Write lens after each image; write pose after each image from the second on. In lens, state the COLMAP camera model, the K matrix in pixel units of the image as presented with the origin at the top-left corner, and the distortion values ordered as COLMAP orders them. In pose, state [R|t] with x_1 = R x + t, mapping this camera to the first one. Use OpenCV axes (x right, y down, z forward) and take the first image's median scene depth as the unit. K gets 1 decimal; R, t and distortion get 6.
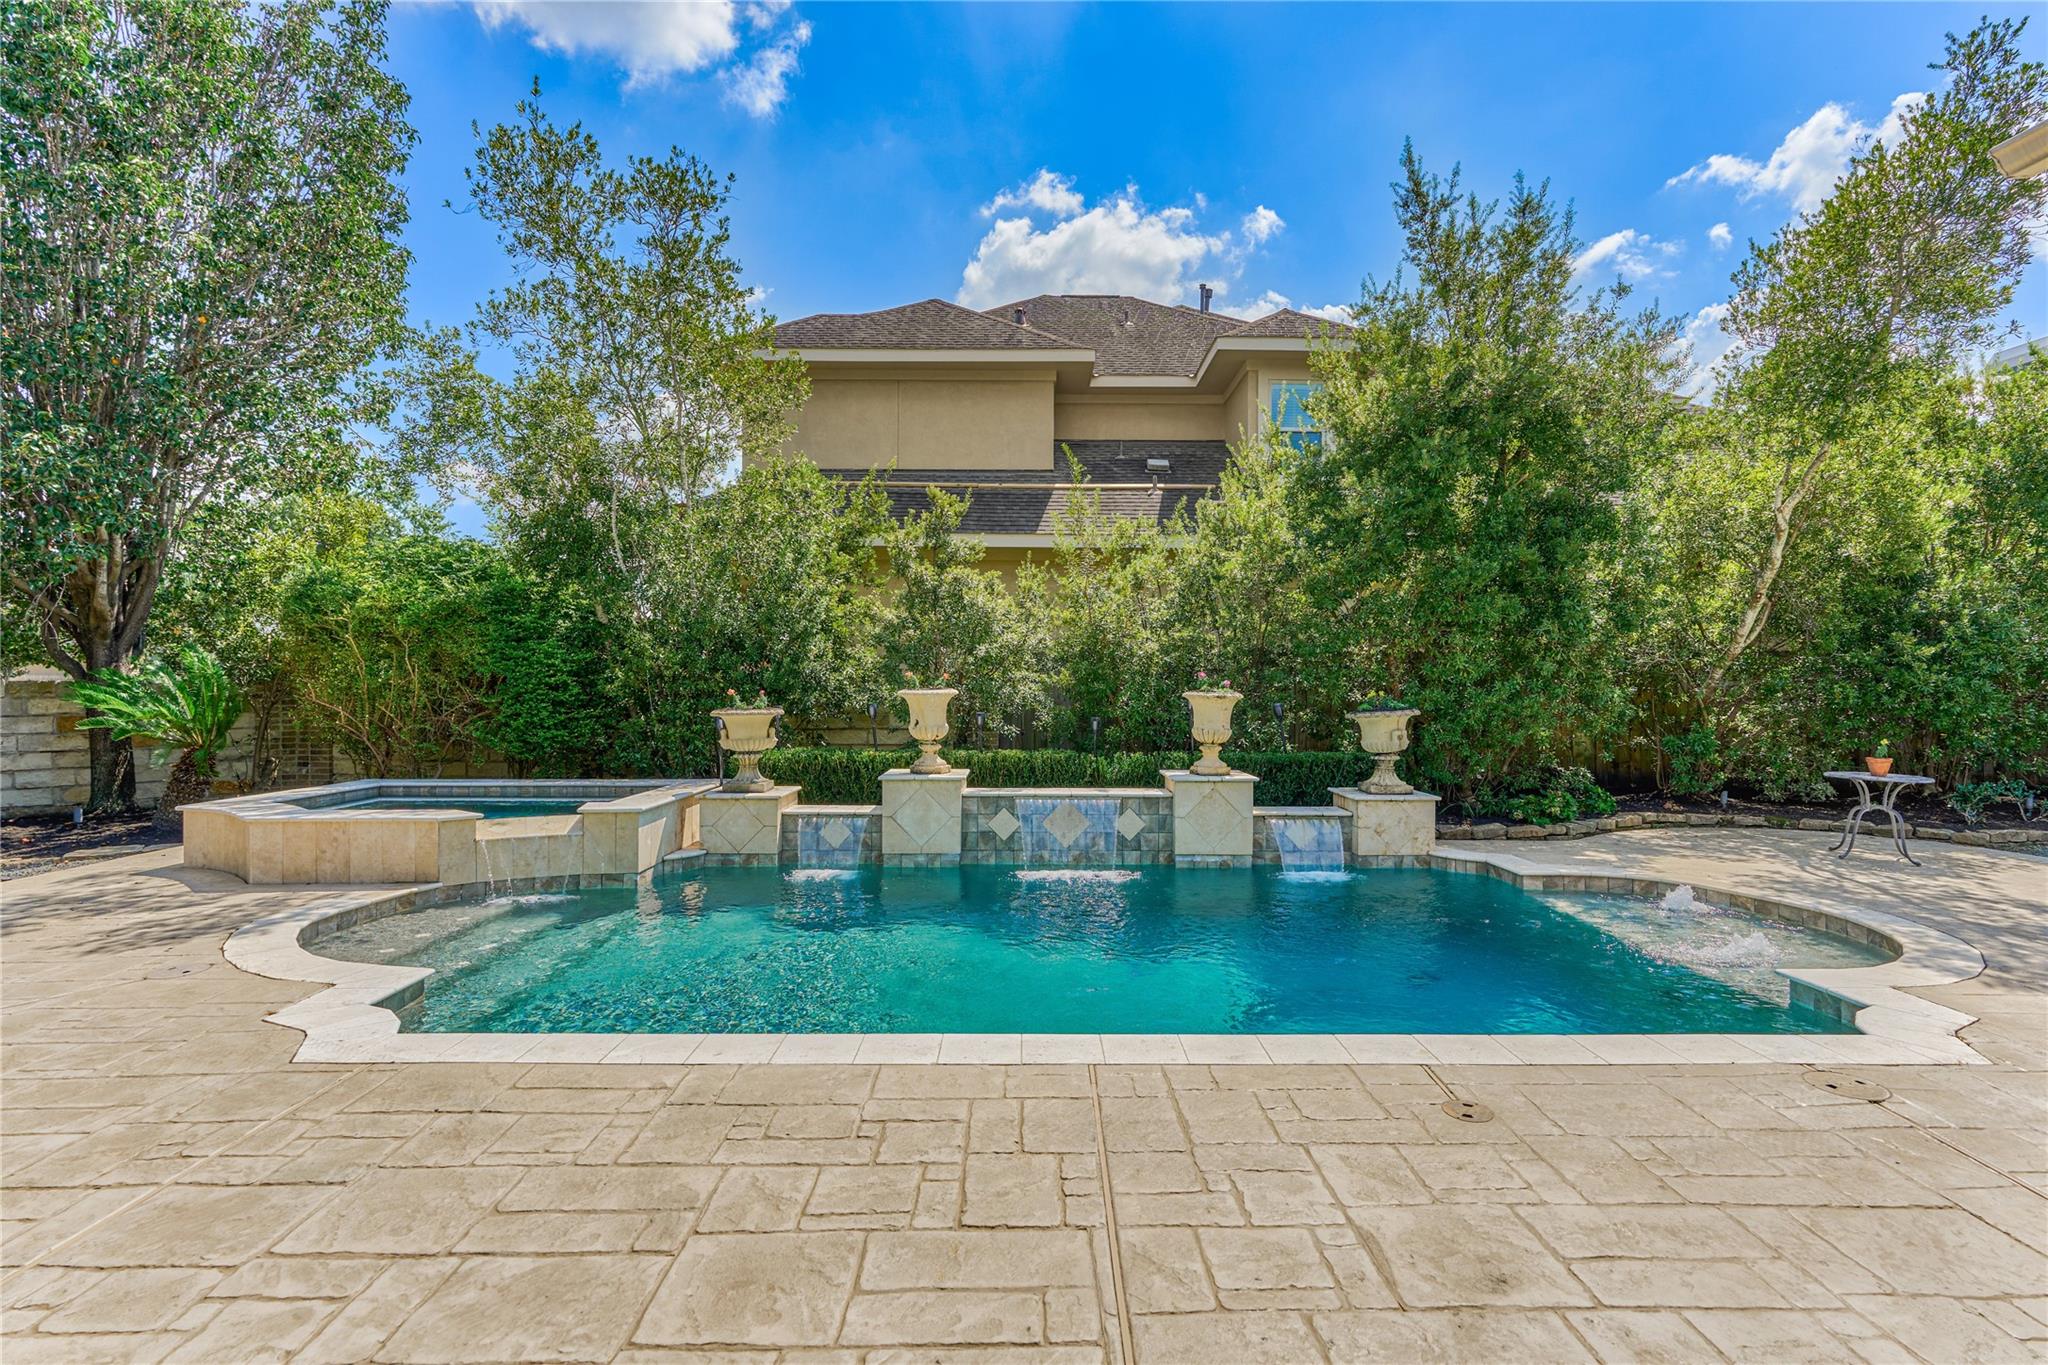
lens RADIAL K [[1003.7, 0, 1027.4], [0, 1003.7, 692.3], [0, 0, 1]] dist [0.004279, 0.001133]
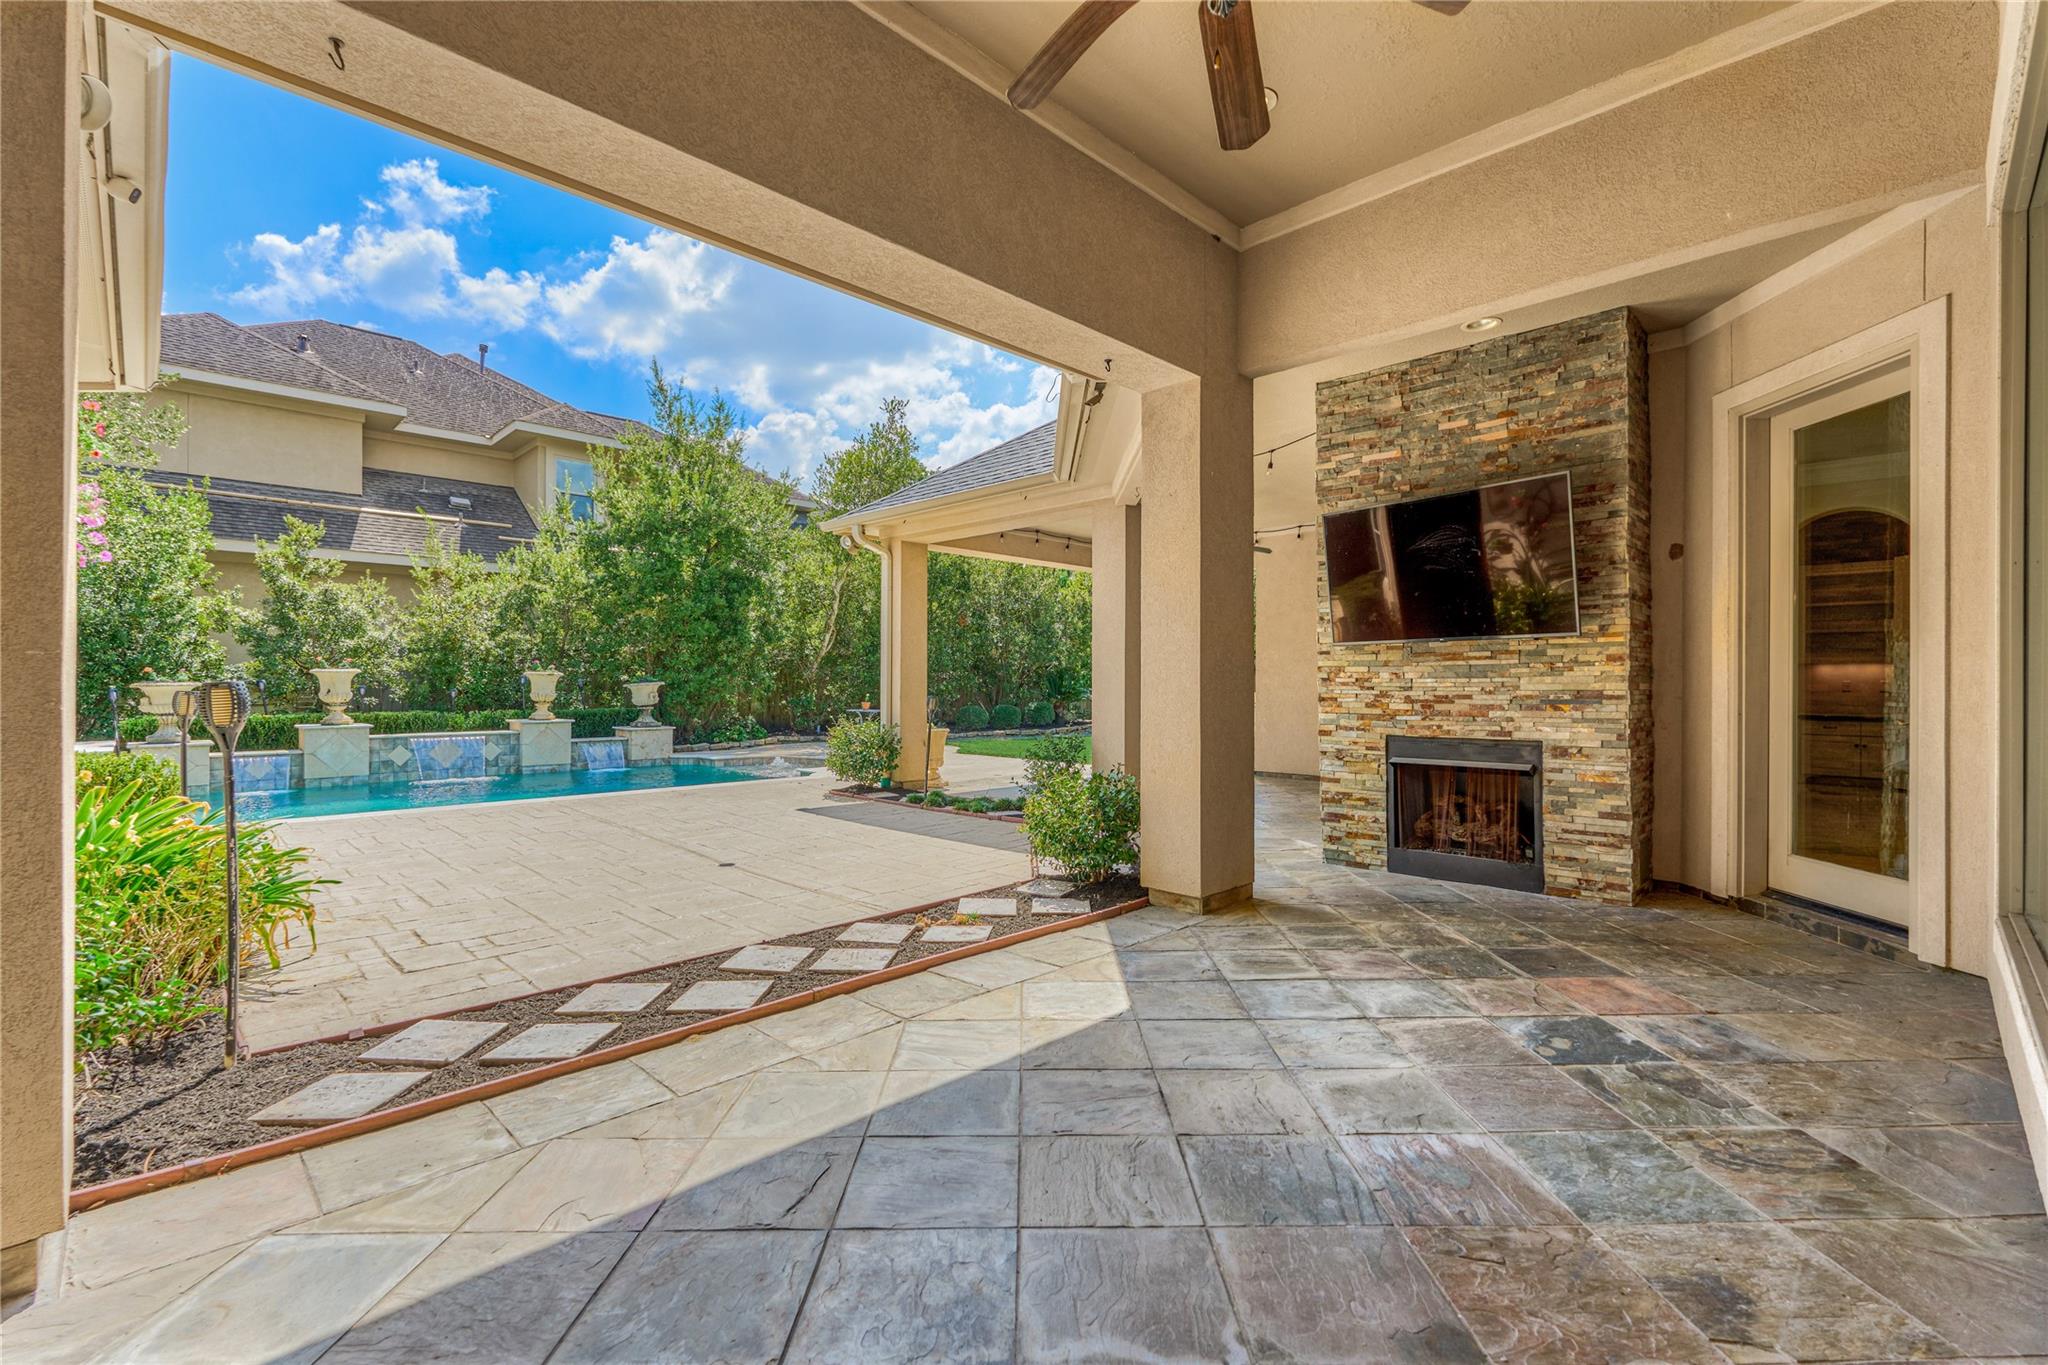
lens RADIAL K [[894.0, 0, 1028.8], [0, 894.0, 684.9], [0, 0, 1]] dist [-0.009517, -0.000419]
pose [[0.717472, -0.003187, 0.696581, -0.252573], [0.002321, 0.999995, 0.002185, 0.018606], [-0.696584, 0.000049, 0.717475, -0.600169]]
